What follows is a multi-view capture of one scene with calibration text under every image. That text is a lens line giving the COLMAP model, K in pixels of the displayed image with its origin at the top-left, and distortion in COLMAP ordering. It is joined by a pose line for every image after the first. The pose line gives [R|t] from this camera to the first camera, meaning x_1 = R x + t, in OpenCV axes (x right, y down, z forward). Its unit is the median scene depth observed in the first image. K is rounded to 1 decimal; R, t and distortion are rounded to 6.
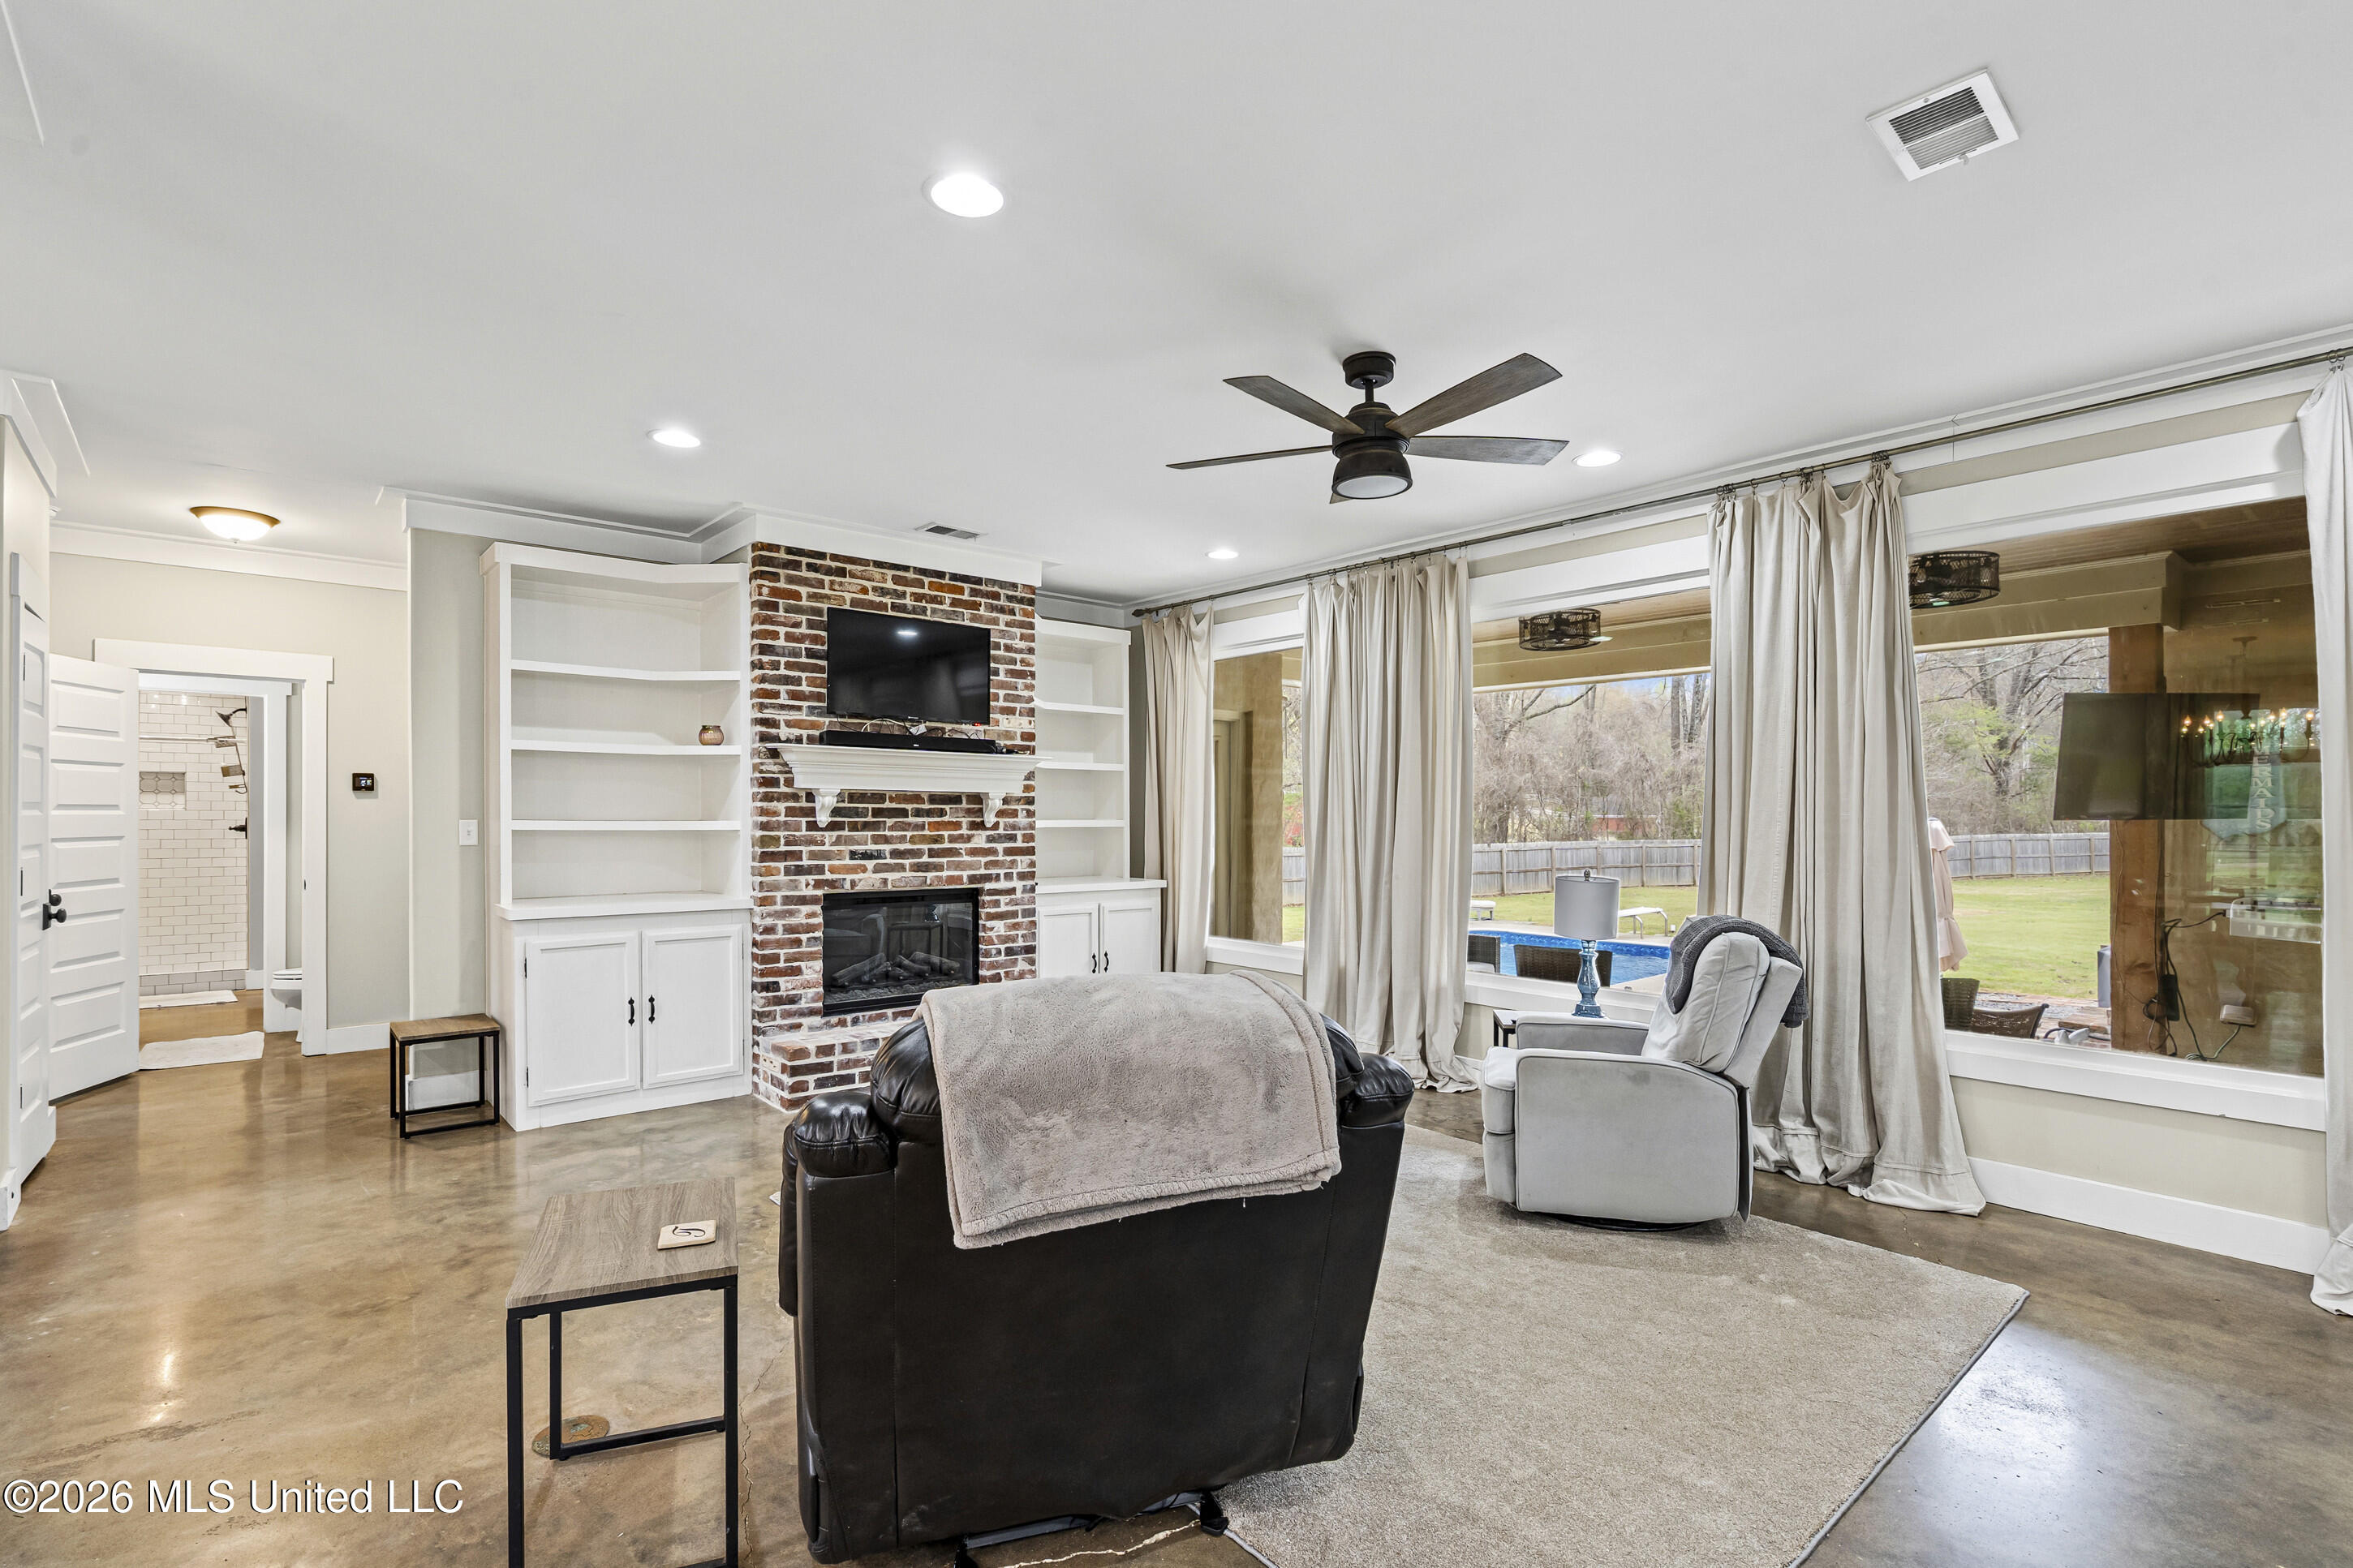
lens RADIAL K [[1089.0, 0, 1160.2], [0, 1089.0, 814.9], [0, 0, 1]] dist [-0.014264, -0.000315]
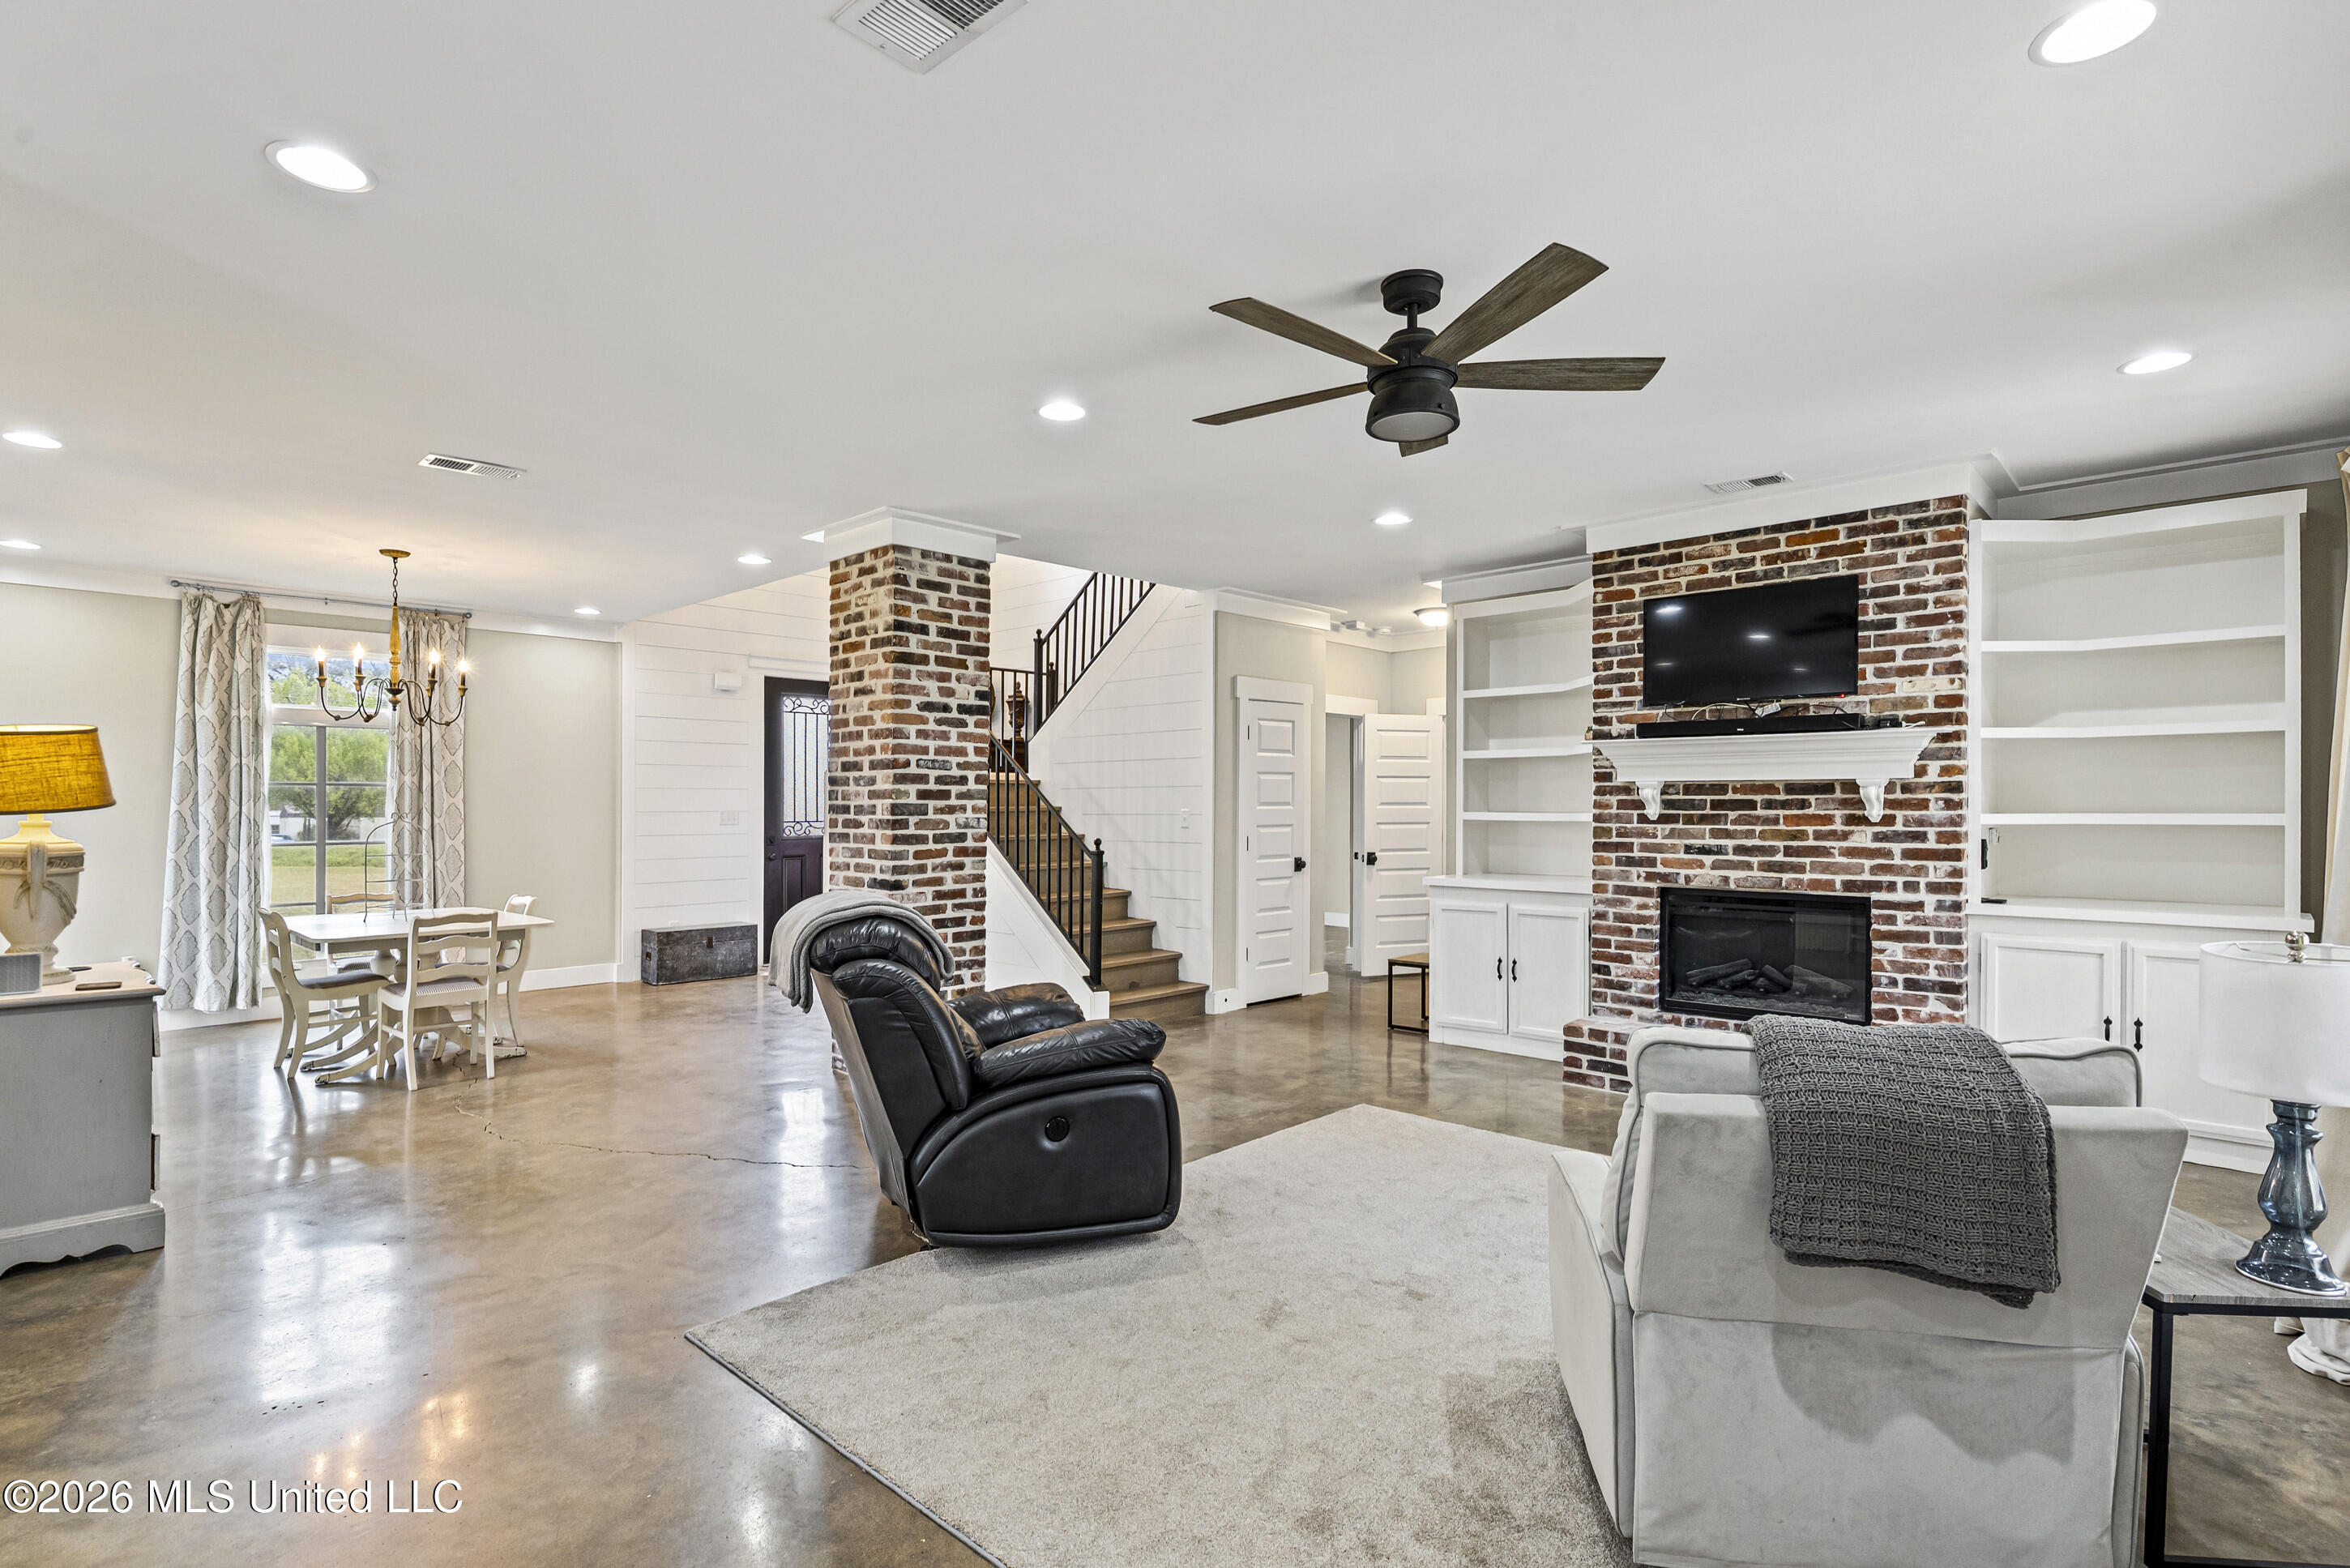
lens RADIAL K [[1150.5, 0, 1172.4], [0, 1150.5, 799.2], [0, 0, 1]] dist [-0.005096, -0.000326]
pose [[0.107895, -0.007487, -0.994134, 0.659390], [0.005568, 0.999961, -0.006926, -0.002656], [0.994147, -0.004788, 0.107932, 0.426864]]
